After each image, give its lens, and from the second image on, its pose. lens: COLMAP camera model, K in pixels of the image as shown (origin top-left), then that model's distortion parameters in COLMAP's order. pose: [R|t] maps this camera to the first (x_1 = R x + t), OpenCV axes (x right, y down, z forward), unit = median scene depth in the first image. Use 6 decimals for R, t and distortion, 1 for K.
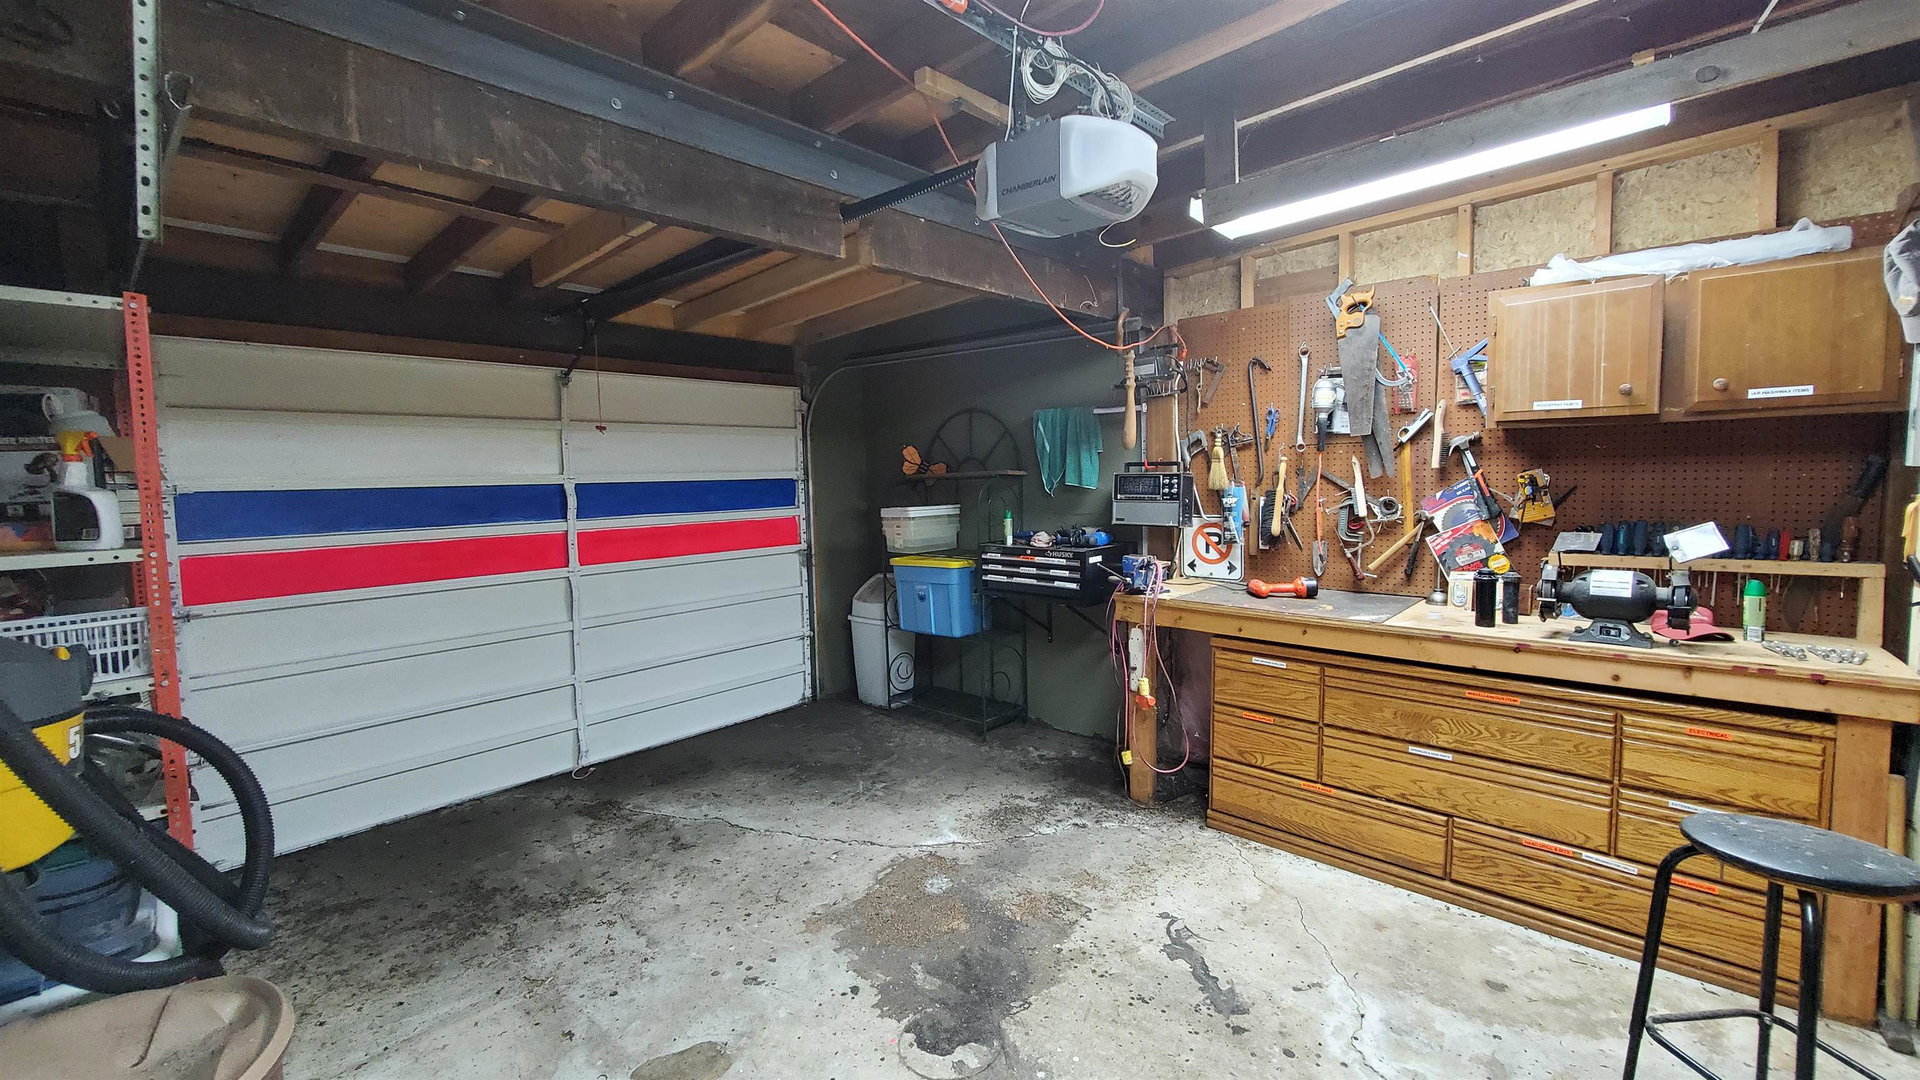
lens RADIAL K [[767.7, 0, 972.3], [0, 767.7, 526.9], [0, 0, 1]] dist [0.000525, -0.001686]
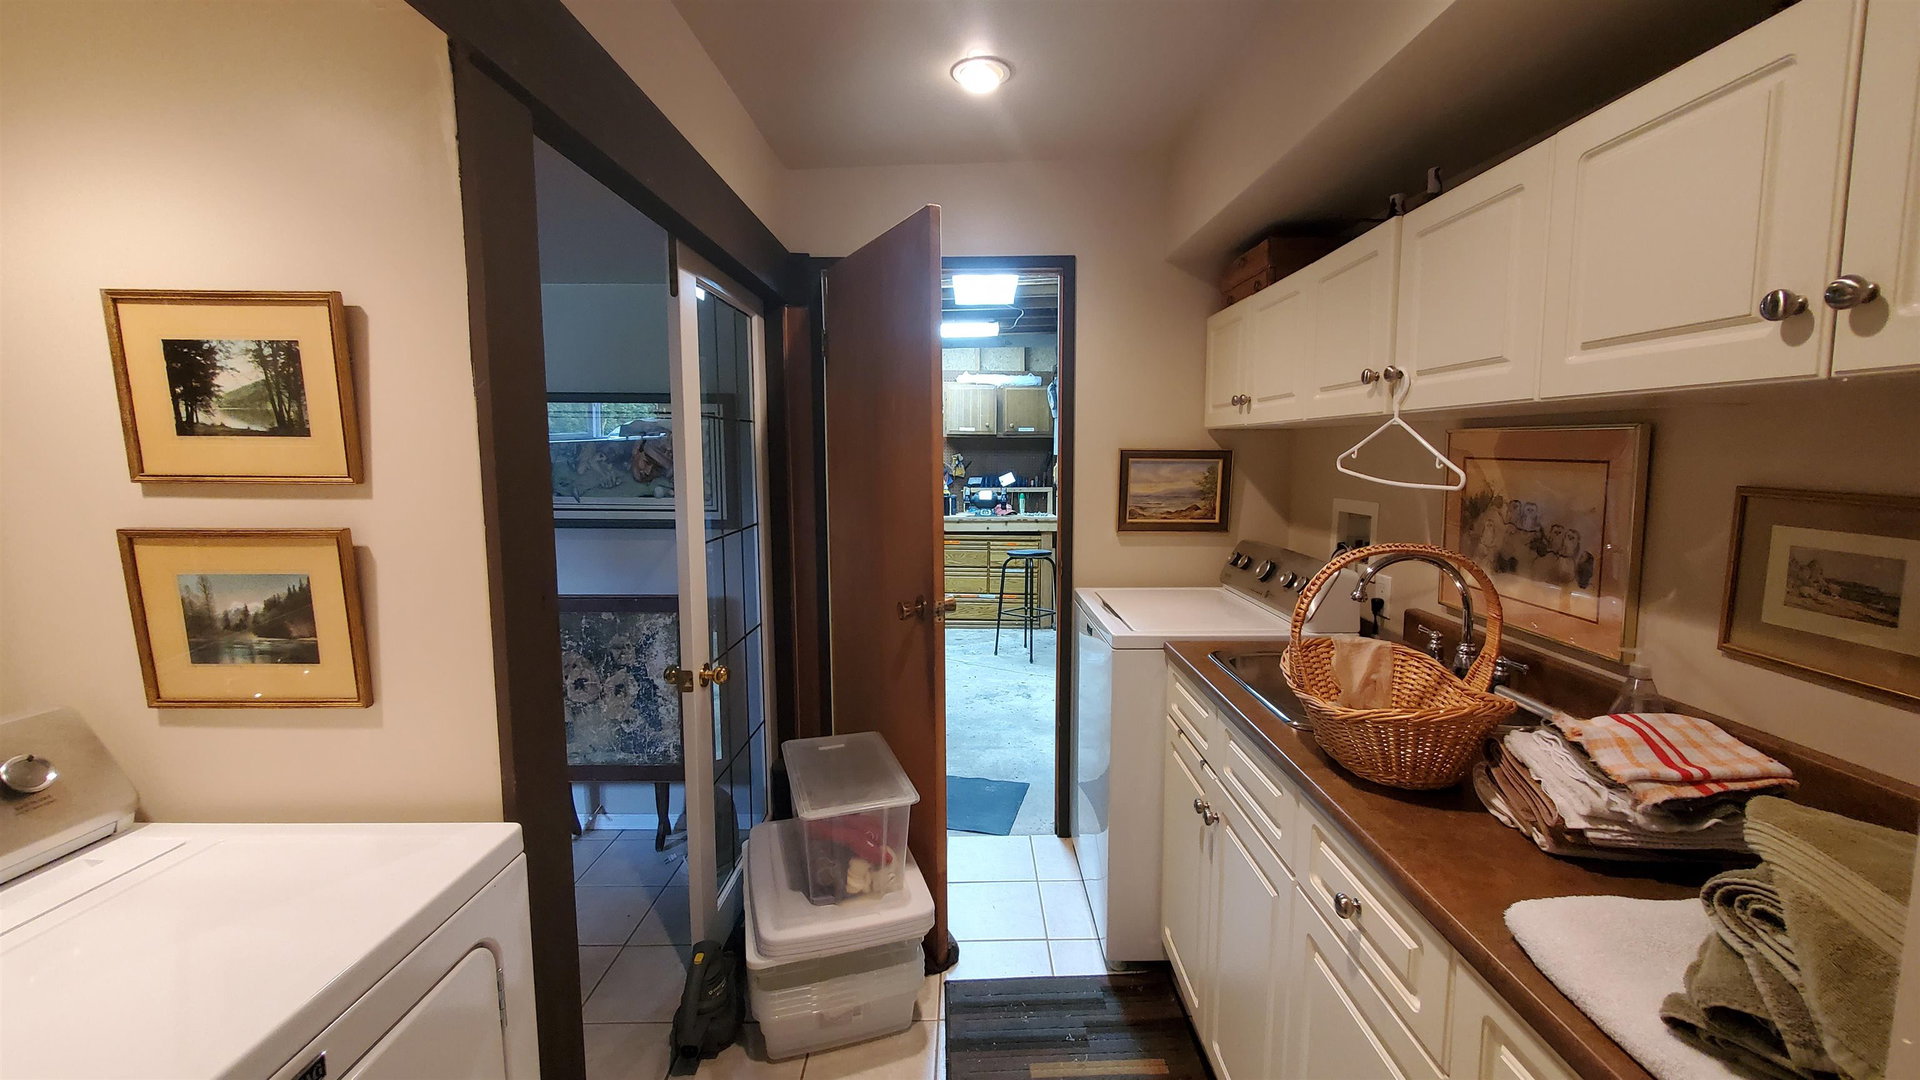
lens RADIAL K [[767.7, 0, 955.1], [0, 767.7, 532.4], [0, 0, 1]] dist [0.000525, -0.001686]
pose [[0.765674, -0.043344, 0.641766, -0.920813], [0.026117, 0.998999, 0.036312, 0.091163], [-0.642698, -0.011042, 0.766040, -0.937783]]
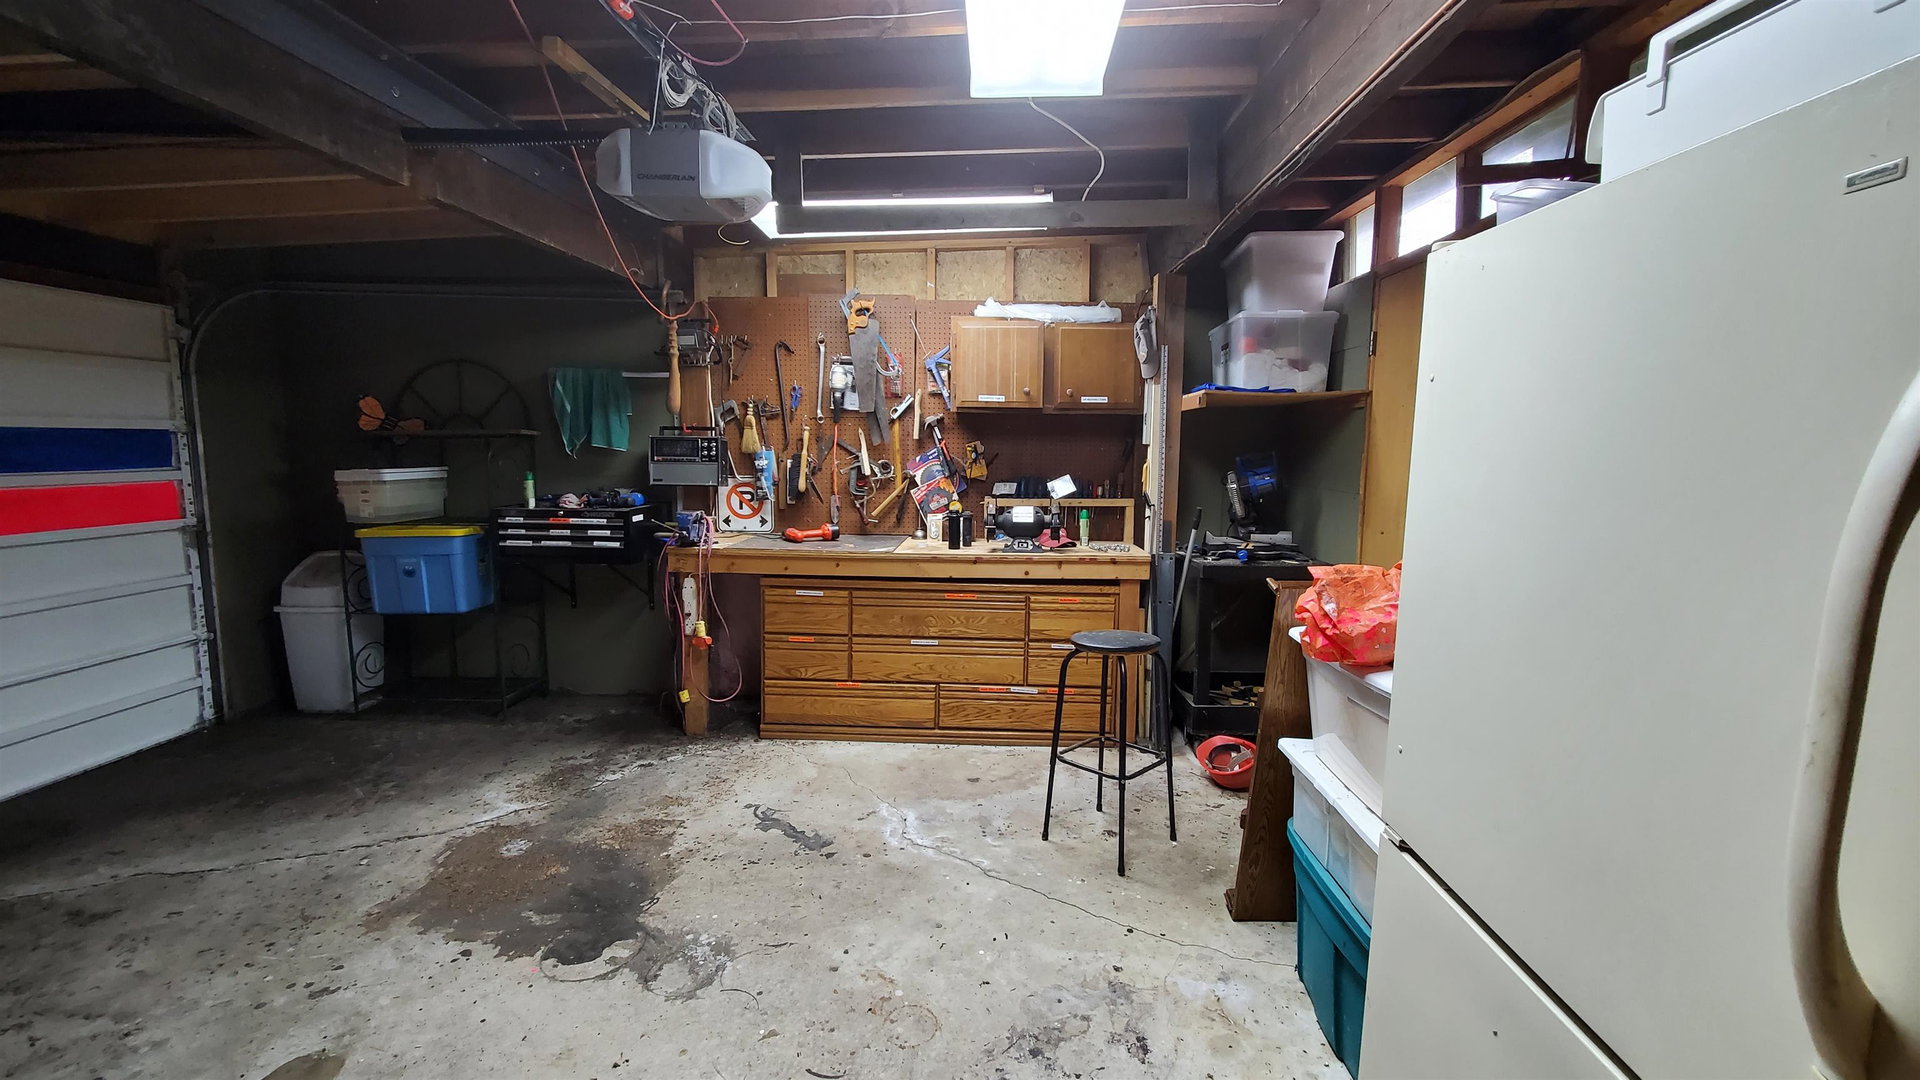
lens RADIAL K [[767.7, 0, 976.0], [0, 767.7, 528.1], [0, 0, 1]] dist [0.000525, -0.001686]
pose [[0.767097, -0.041232, 0.640204, -0.225703], [0.018127, 0.998927, 0.042616, 0.028640], [-0.641274, -0.021086, 0.767022, -0.135170]]
